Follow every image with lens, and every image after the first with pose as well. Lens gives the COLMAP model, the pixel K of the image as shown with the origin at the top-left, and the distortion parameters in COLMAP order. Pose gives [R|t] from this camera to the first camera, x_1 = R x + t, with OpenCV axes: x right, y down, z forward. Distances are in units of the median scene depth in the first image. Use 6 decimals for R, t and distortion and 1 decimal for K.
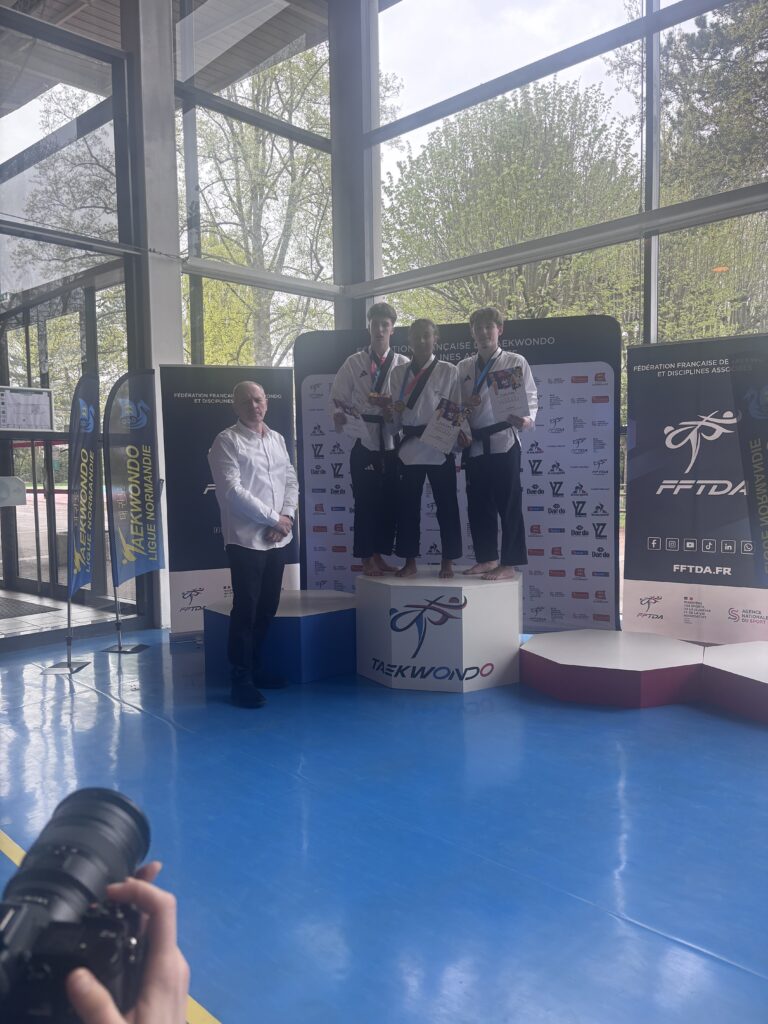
lens RADIAL K [[766.6, 0, 380.0], [0, 766.6, 520.7], [0, 0, 1]] dist [0.022073, -0.028494]
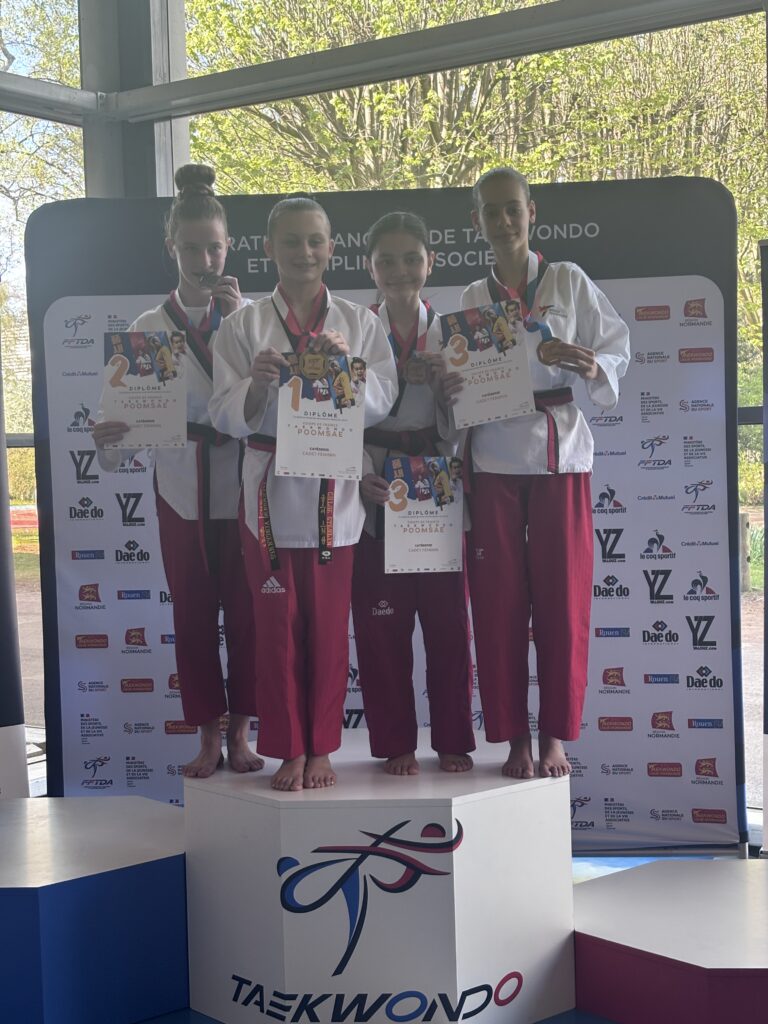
lens RADIAL K [[1530.4, 0, 391.5], [0, 1530.4, 508.0], [0, 0, 1]] dist [0.014722, 0.000000]
pose [[0.985499, -0.015604, 0.168960, -0.051998], [0.022154, 0.999072, -0.036947, -0.034770], [-0.168227, 0.040155, 0.984930, 0.129795]]
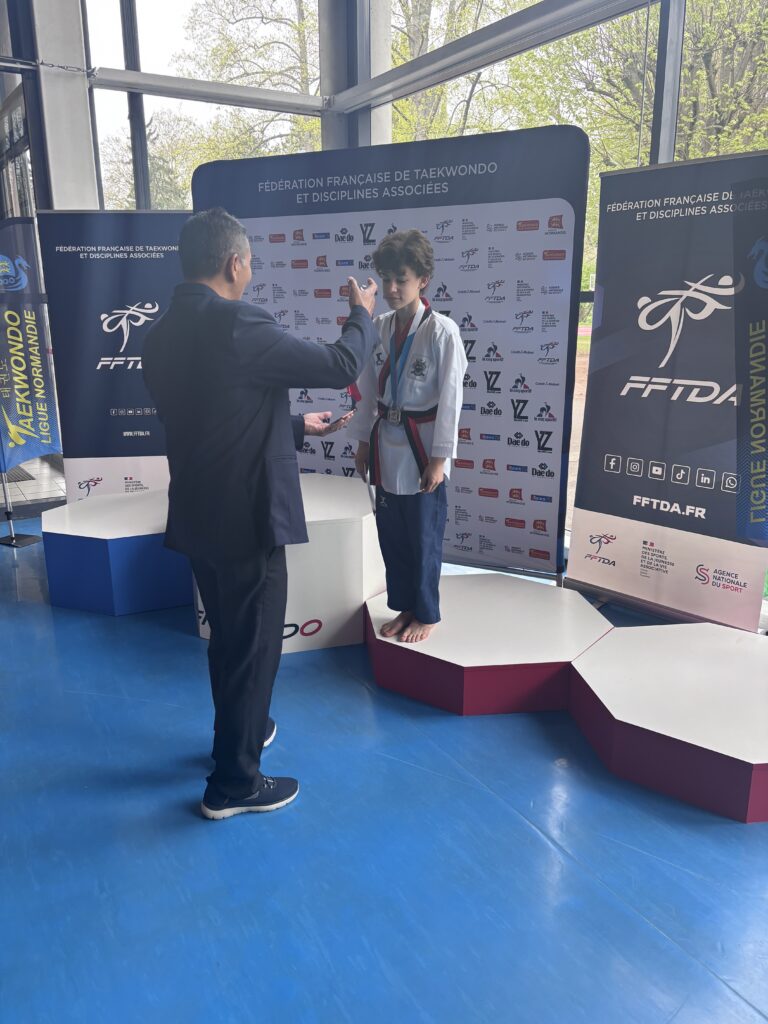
lens RADIAL K [[766.6, 0, 388.3], [0, 766.6, 511.9], [0, 0, 1]] dist [0.022073, -0.028494]
pose [[0.967962, 0.076817, -0.239058, 0.323759], [-0.029190, 0.980025, 0.196720, -0.061824], [0.249395, -0.183440, 0.950869, 0.258120]]
